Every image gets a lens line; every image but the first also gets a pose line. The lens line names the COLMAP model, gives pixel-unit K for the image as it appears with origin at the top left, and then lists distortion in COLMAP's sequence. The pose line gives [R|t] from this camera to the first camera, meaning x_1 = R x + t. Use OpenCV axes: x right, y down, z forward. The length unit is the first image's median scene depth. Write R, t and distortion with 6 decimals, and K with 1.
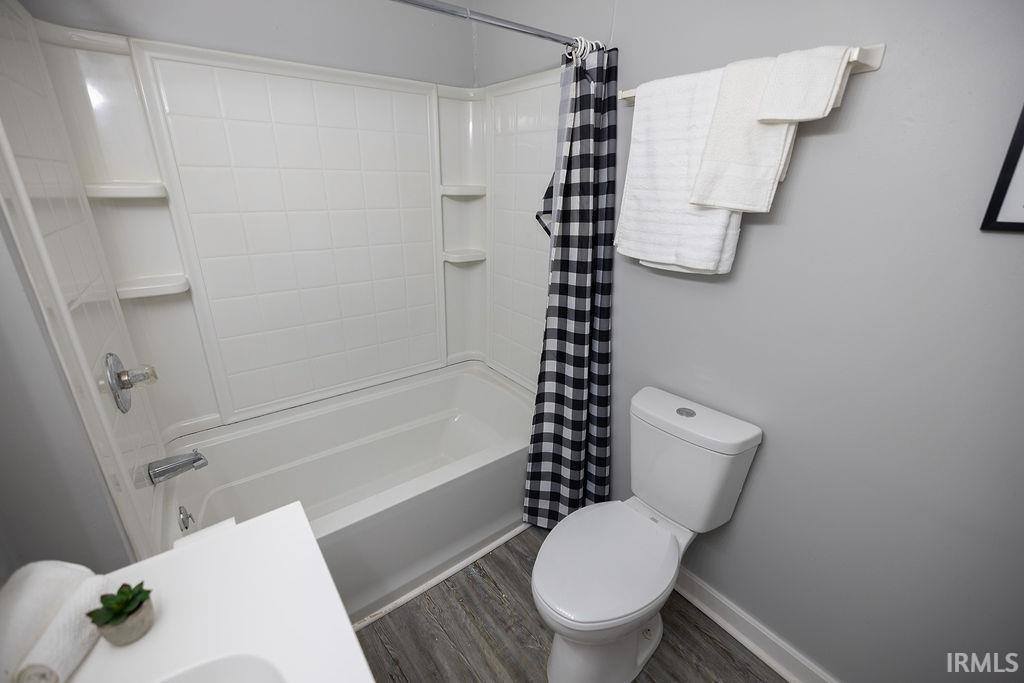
lens RADIAL K [[429.8, 0, 511.2], [0, 429.8, 340.6], [0, 0, 1]] dist [0.002289, -0.000771]
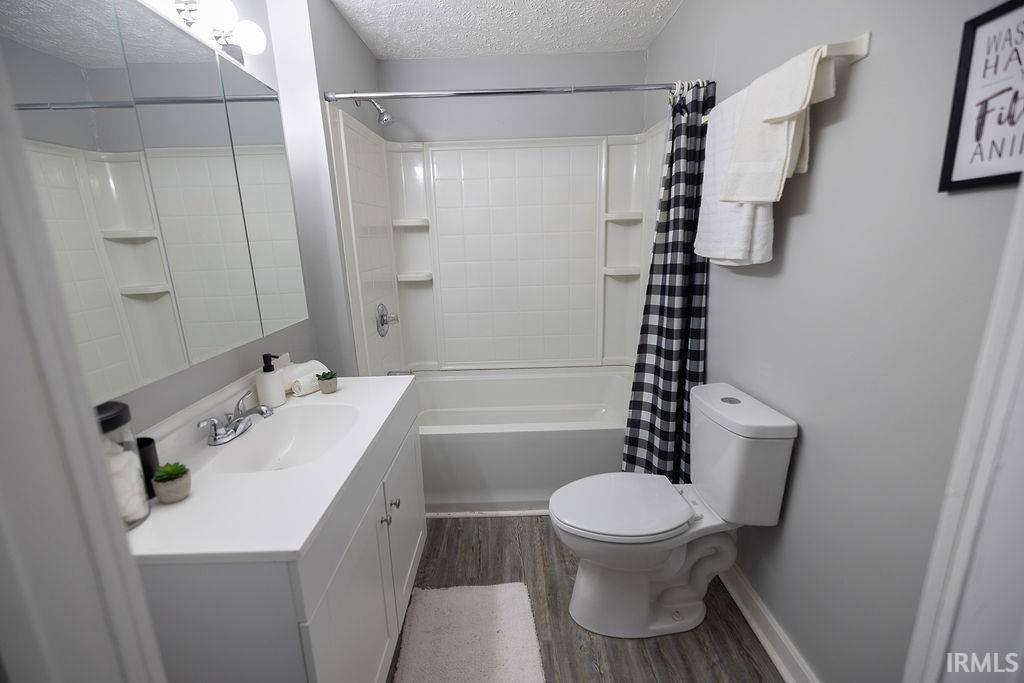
lens RADIAL K [[429.8, 0, 507.8], [0, 429.8, 340.9], [0, 0, 1]] dist [0.002289, -0.000771]
pose [[0.800675, 0.107136, -0.589442, 0.552980], [-0.170853, 0.983856, -0.053256, 0.167381], [0.574220, 0.143349, 0.806054, -0.158145]]
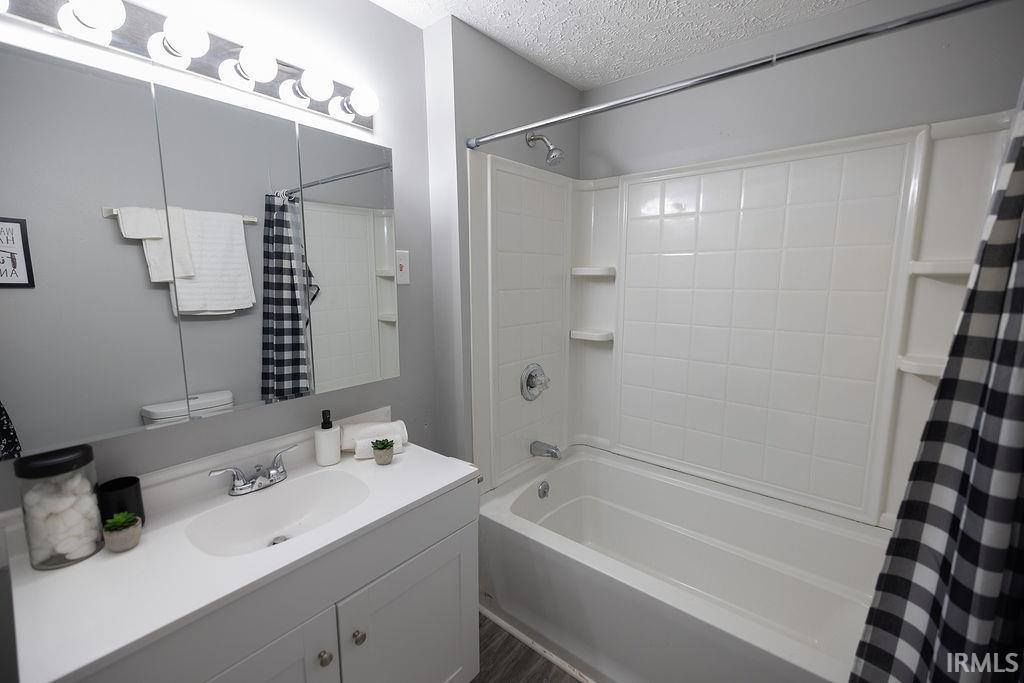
lens RADIAL K [[429.8, 0, 509.4], [0, 429.8, 342.1], [0, 0, 1]] dist [0.002289, -0.000771]
pose [[0.223280, 0.134328, -0.965454, 0.542448], [-0.330741, 0.942141, 0.054594, -0.093604], [0.916928, 0.307125, 0.254789, 0.401058]]
